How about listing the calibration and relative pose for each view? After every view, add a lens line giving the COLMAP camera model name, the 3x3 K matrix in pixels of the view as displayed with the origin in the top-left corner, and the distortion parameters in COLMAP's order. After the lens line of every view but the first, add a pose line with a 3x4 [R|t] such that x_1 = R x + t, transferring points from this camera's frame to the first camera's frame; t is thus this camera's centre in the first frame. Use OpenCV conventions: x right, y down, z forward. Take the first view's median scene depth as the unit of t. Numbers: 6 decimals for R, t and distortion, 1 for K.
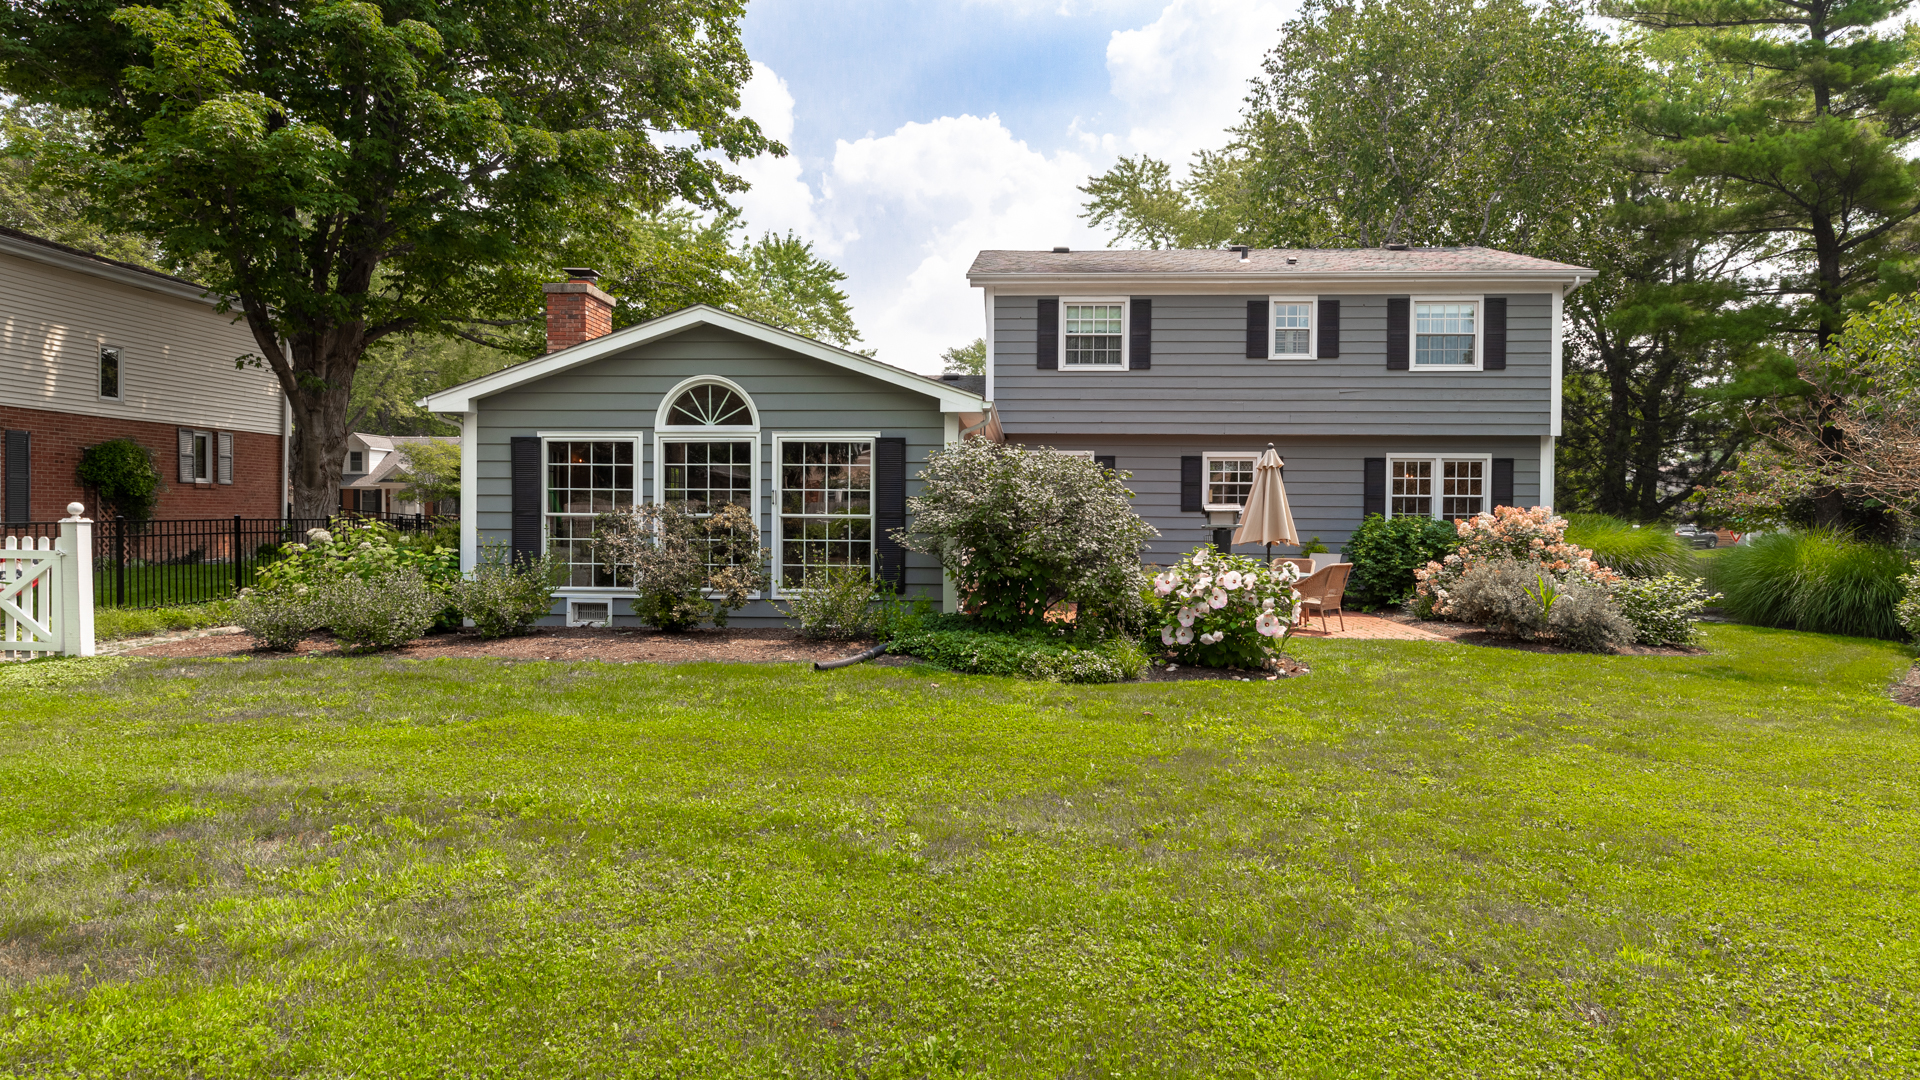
lens RADIAL K [[1168.5, 0, 964.5], [0, 1168.5, 533.1], [0, 0, 1]] dist [0.006433, 0.002005]
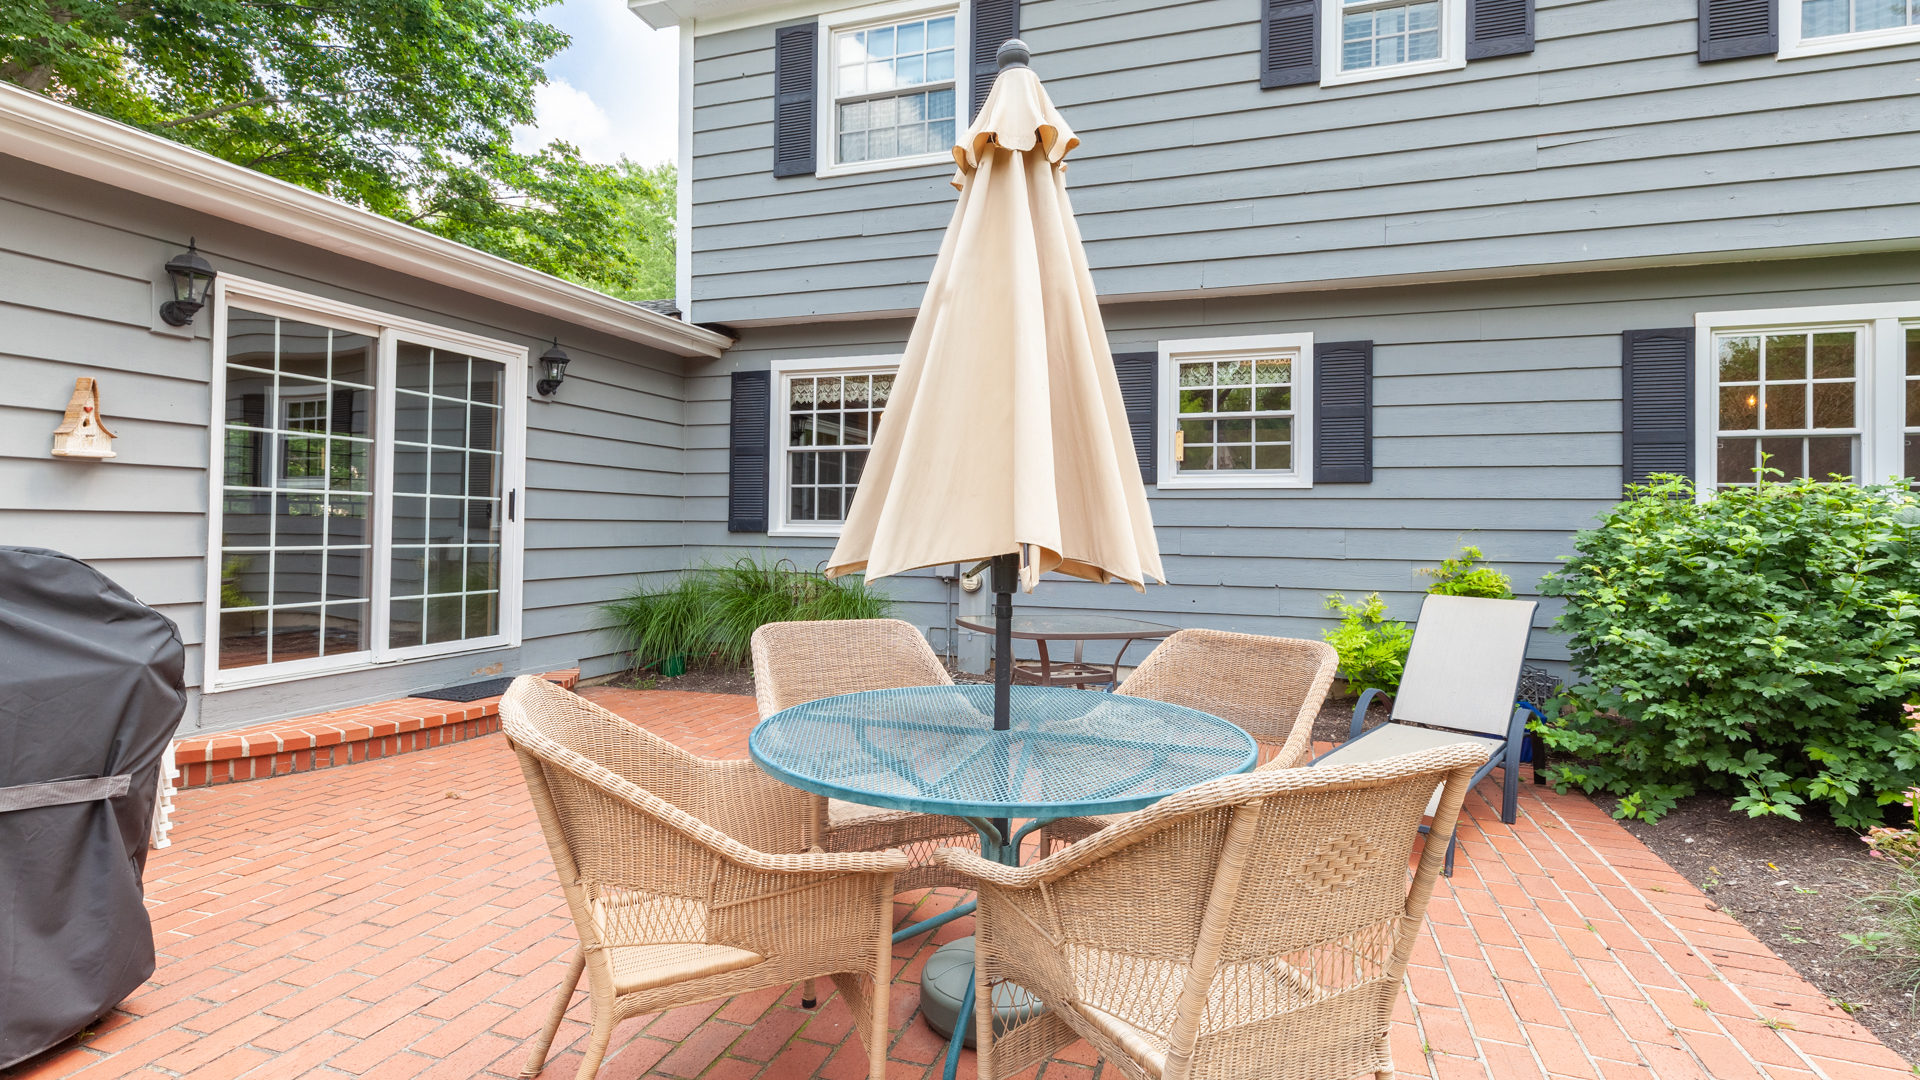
lens RADIAL K [[906.5, 0, 945.4], [0, 906.5, 513.8], [0, 0, 1]] dist [0.018909, 0.000381]
pose [[0.949062, -0.006566, -0.315021, 0.239861], [-0.002702, 0.999577, -0.028973, 0.001891], [0.315078, 0.028348, 0.948642, 0.689451]]
